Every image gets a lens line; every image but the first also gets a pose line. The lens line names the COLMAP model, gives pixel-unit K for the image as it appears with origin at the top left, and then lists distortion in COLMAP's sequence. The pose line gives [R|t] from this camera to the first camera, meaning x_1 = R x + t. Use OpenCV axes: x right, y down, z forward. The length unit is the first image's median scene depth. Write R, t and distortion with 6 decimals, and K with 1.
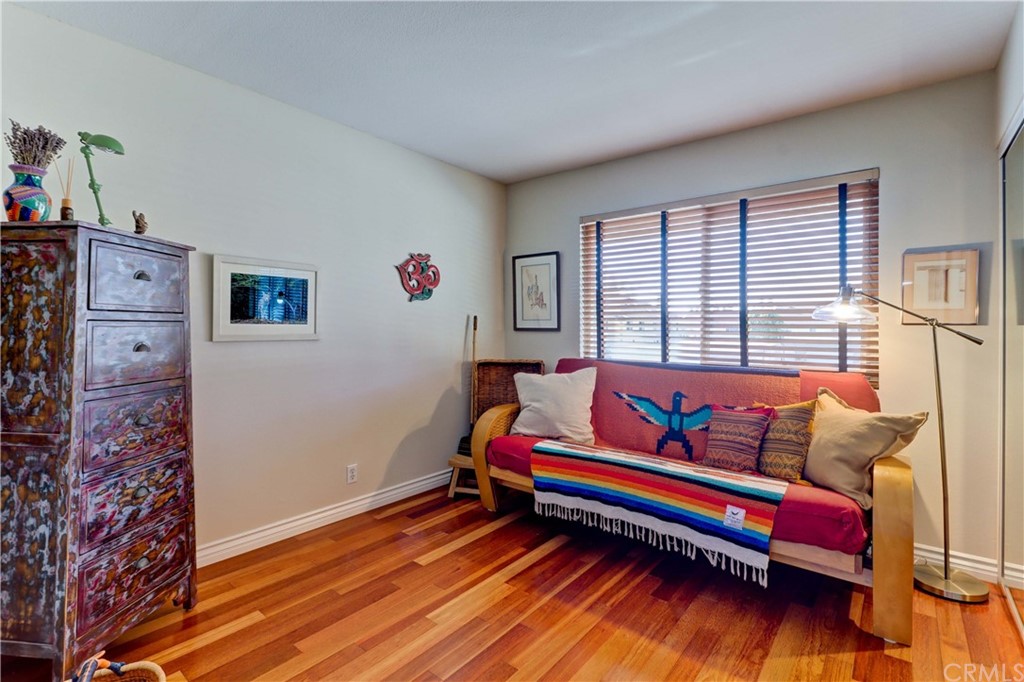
lens RADIAL K [[519.7, 0, 512.0], [0, 519.7, 341.0], [0, 0, 1]] dist [-0.001968, -0.000632]
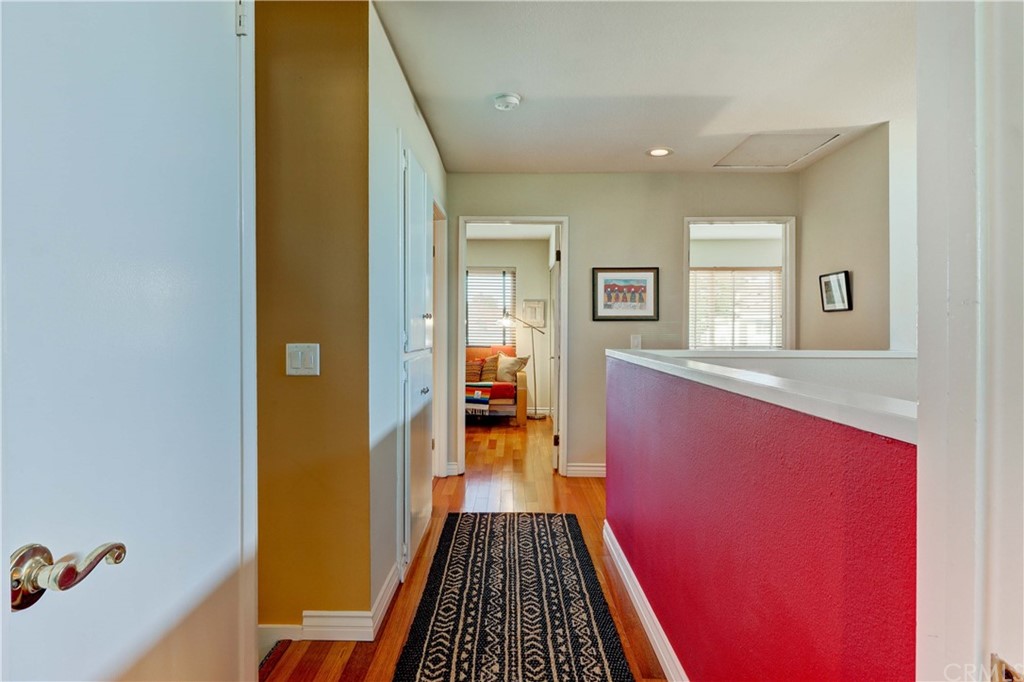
lens RADIAL K [[472.0, 0, 513.8], [0, 472.0, 342.4], [0, 0, 1]] dist [0.000616, -0.000195]
pose [[0.805199, -0.015715, 0.592797, -0.873917], [0.006722, 0.999826, 0.017374, 0.005954], [-0.592967, -0.010005, 0.805164, -1.116331]]
